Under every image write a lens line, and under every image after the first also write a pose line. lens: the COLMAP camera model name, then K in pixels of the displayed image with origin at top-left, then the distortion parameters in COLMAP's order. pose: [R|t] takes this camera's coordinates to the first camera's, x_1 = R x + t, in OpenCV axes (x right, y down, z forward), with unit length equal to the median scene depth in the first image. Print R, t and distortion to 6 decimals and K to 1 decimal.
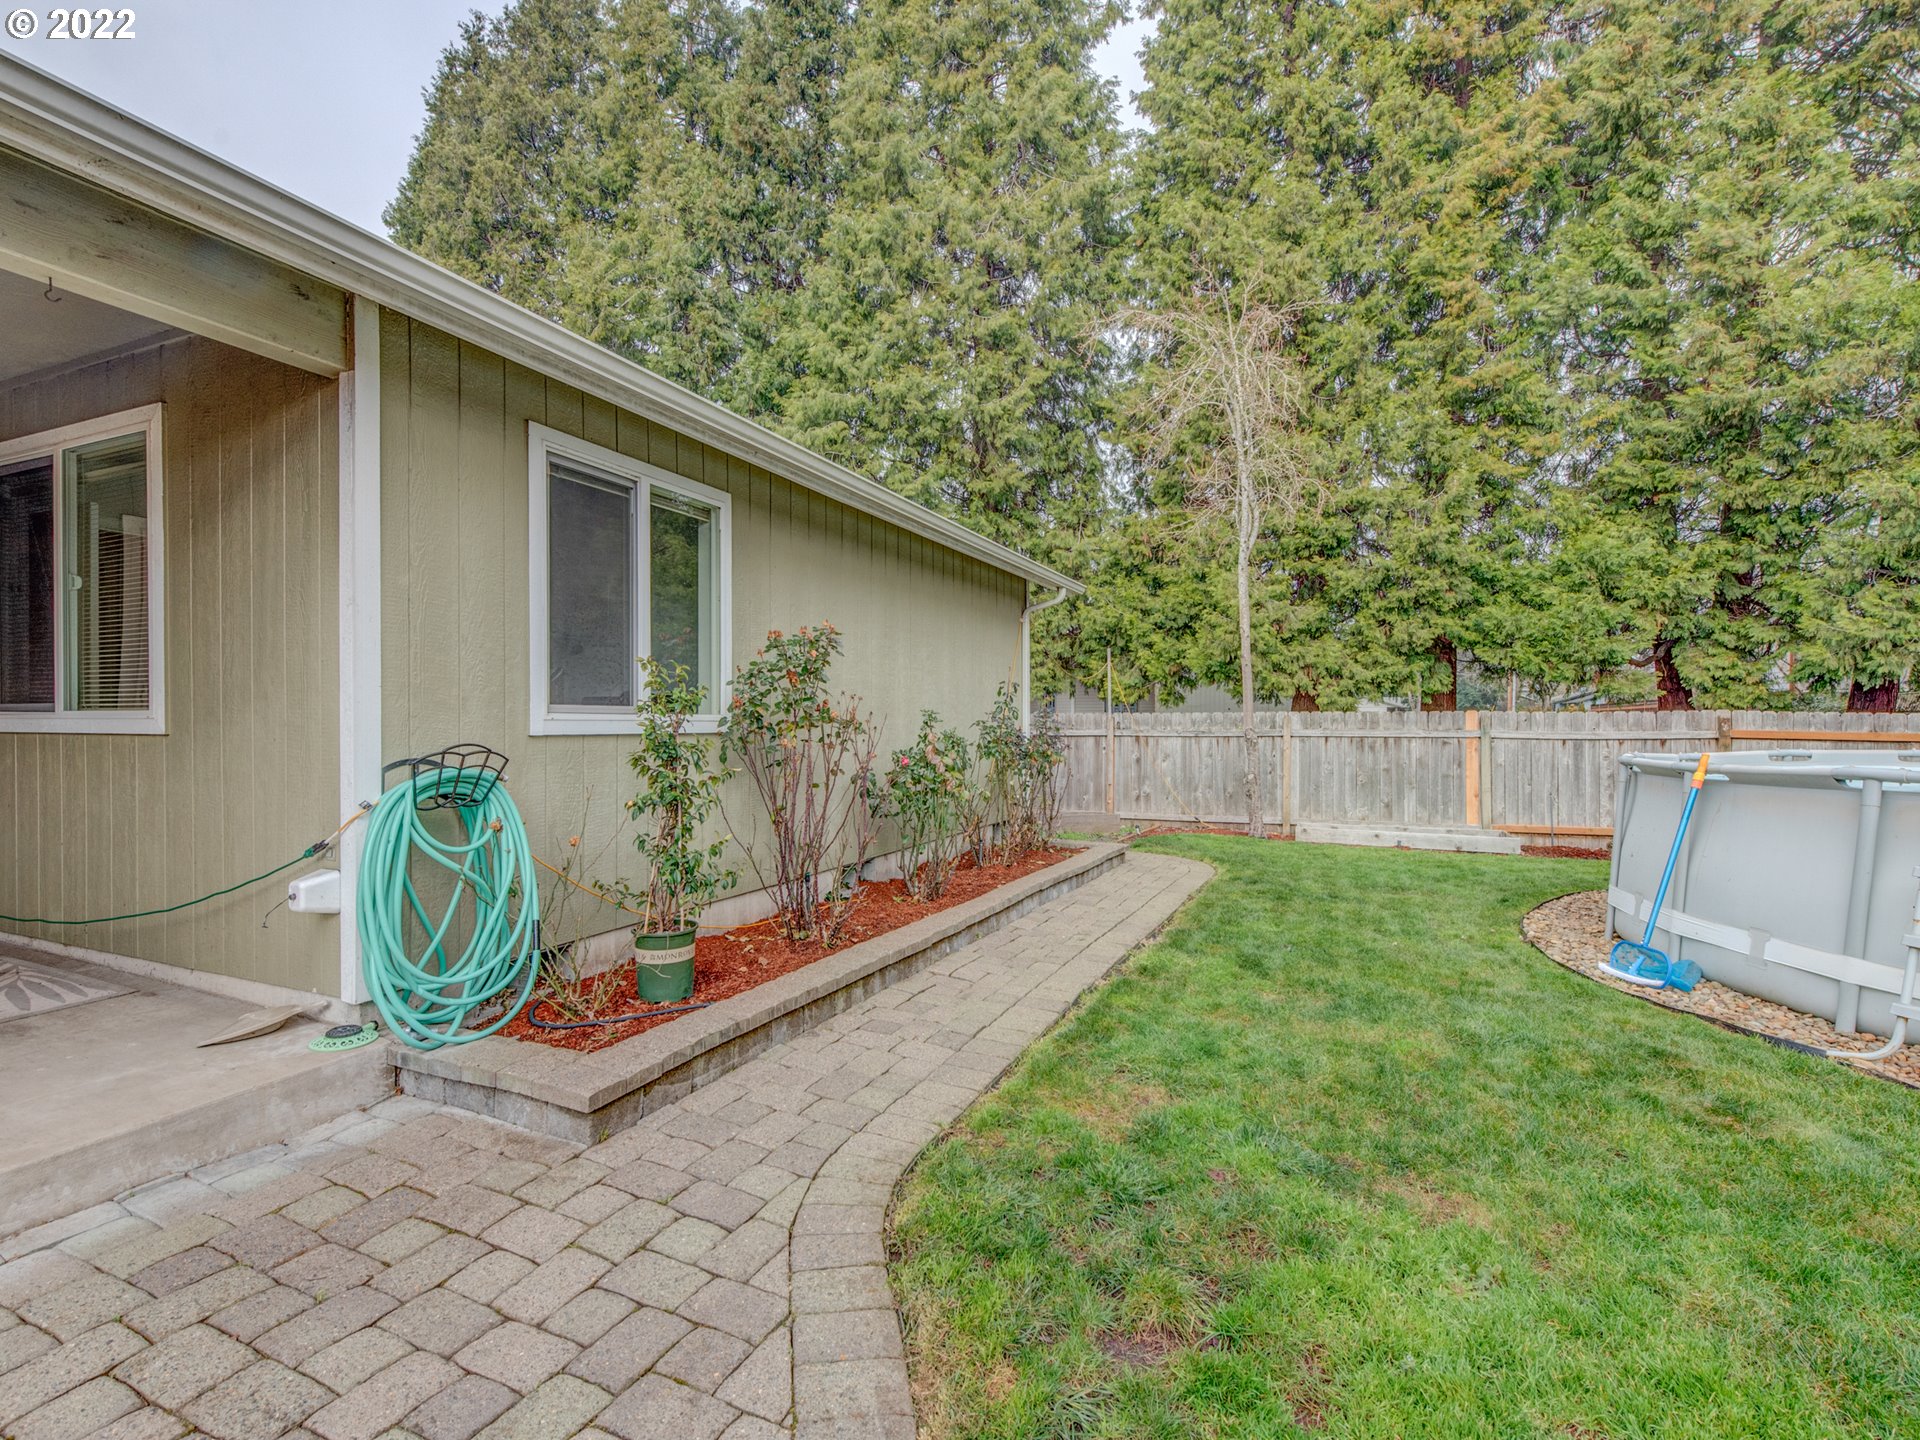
lens RADIAL K [[883.4, 0, 966.6], [0, 883.4, 730.7], [0, 0, 1]] dist [0.001531, -0.000008]
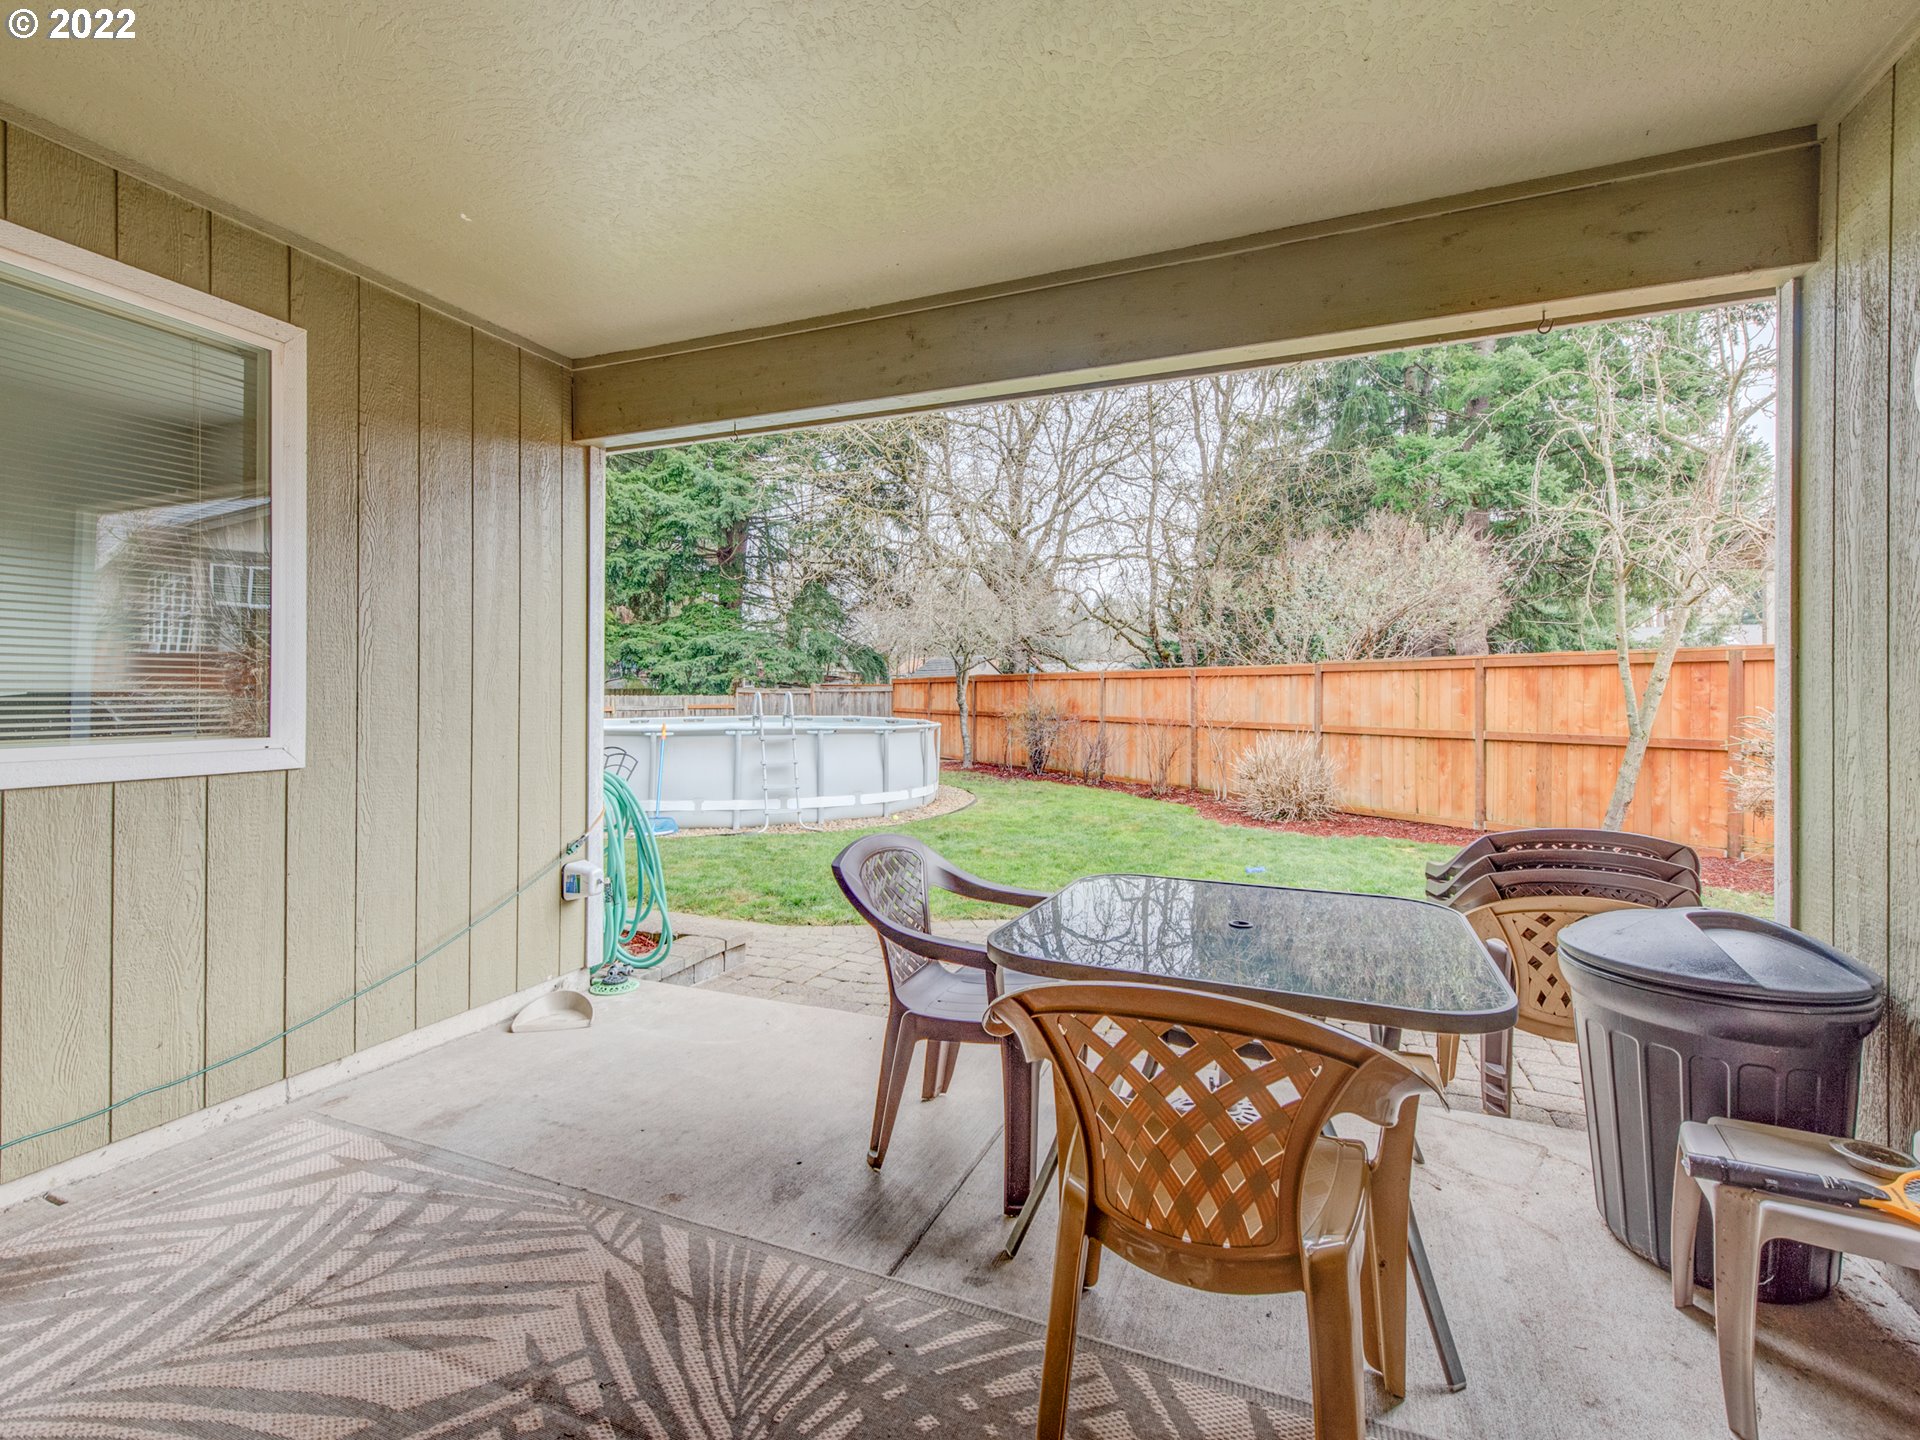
lens RADIAL K [[952.9, 0, 966.1], [0, 952.9, 697.7], [0, 0, 1]] dist [0.001748, 0.000069]
pose [[-0.053517, -0.006661, 0.998545, -0.548600], [0.008286, 0.999940, 0.007115, -0.016717], [-0.998533, 0.008654, -0.053458, 0.147477]]
